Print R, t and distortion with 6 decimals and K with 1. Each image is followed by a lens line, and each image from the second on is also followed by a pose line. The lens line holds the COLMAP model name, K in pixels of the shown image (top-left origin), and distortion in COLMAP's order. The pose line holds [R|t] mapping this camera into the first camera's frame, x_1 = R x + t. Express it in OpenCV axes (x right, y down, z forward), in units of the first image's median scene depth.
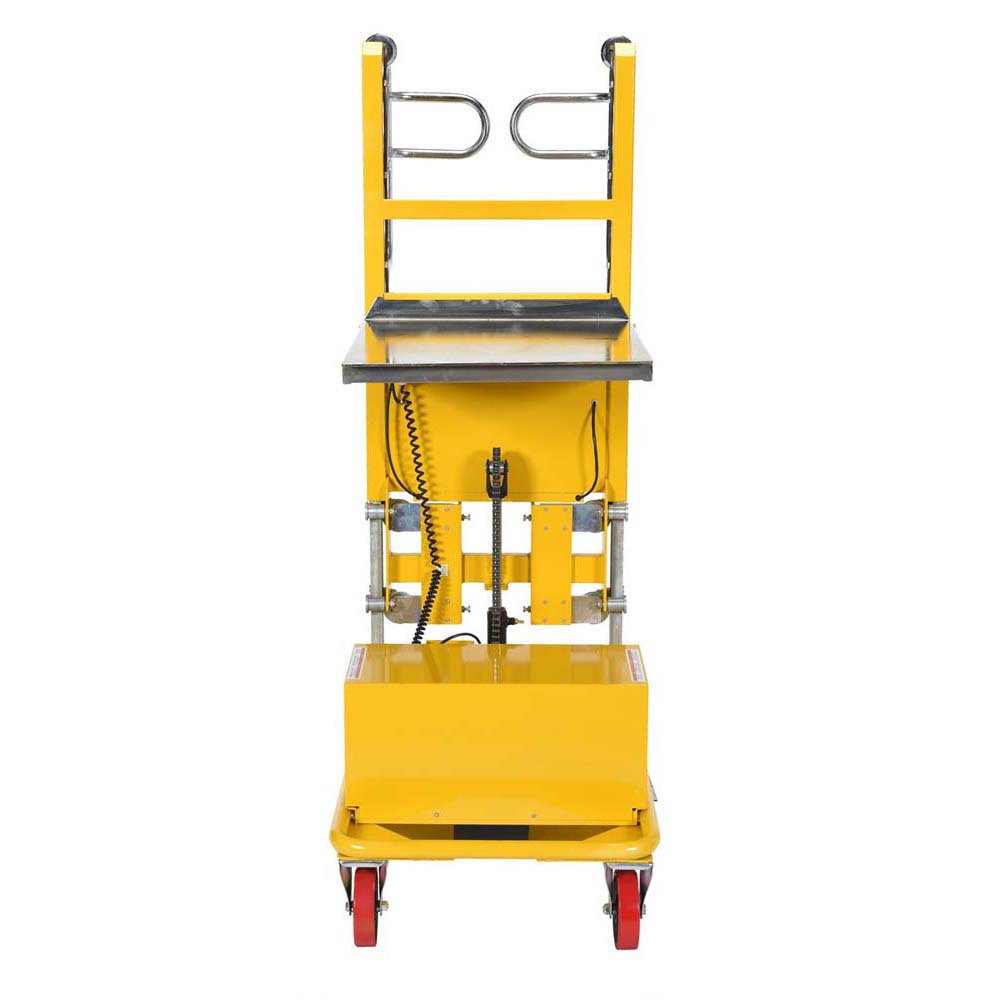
lens RADIAL K [[1799.3, 0, 498.5], [0, 1799.3, 500.6], [0, 0, 1]] dist [0.053905, 0.007443]
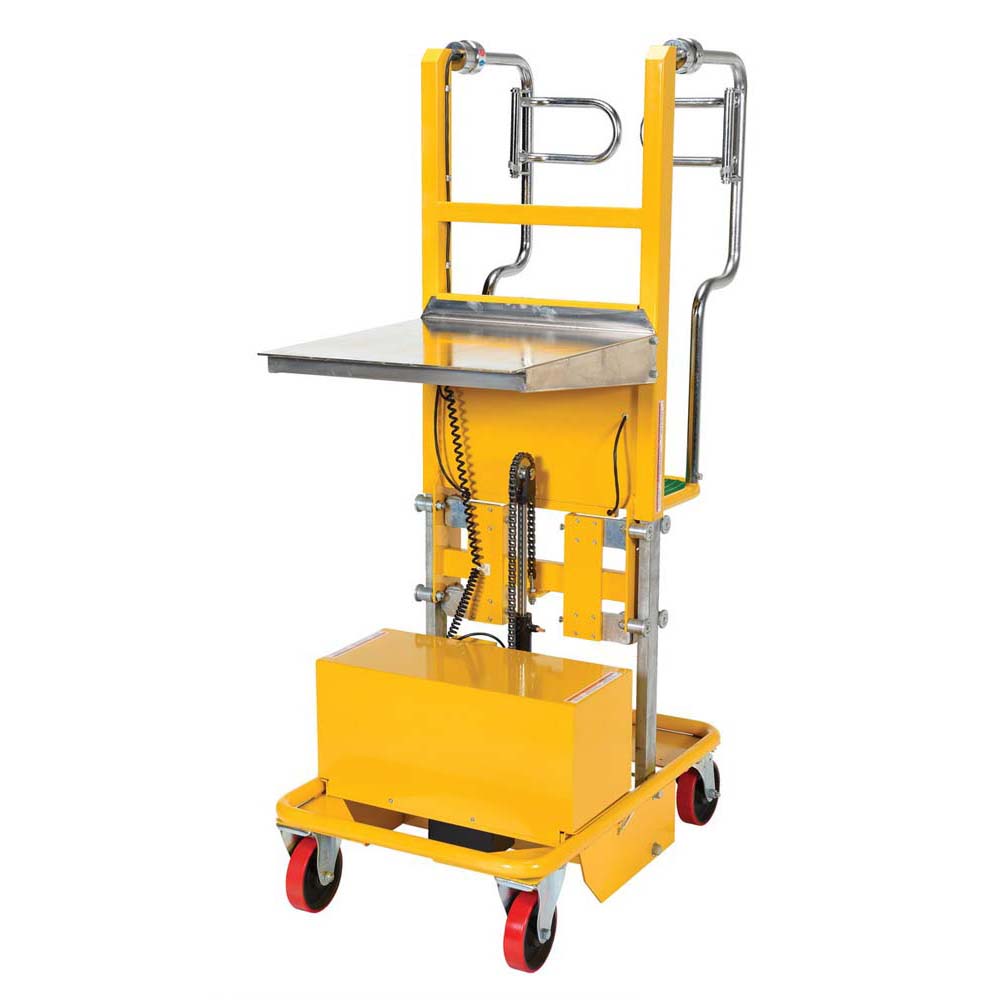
lens RADIAL K [[1799.3, 0, 498.5], [0, 1799.3, 500.6], [0, 0, 1]] dist [0.053905, 0.007443]
pose [[0.879832, 0.102282, -0.464149, 0.450776], [-0.105391, 0.994243, 0.019319, -0.020740], [0.463453, 0.031920, 0.885547, 0.109989]]
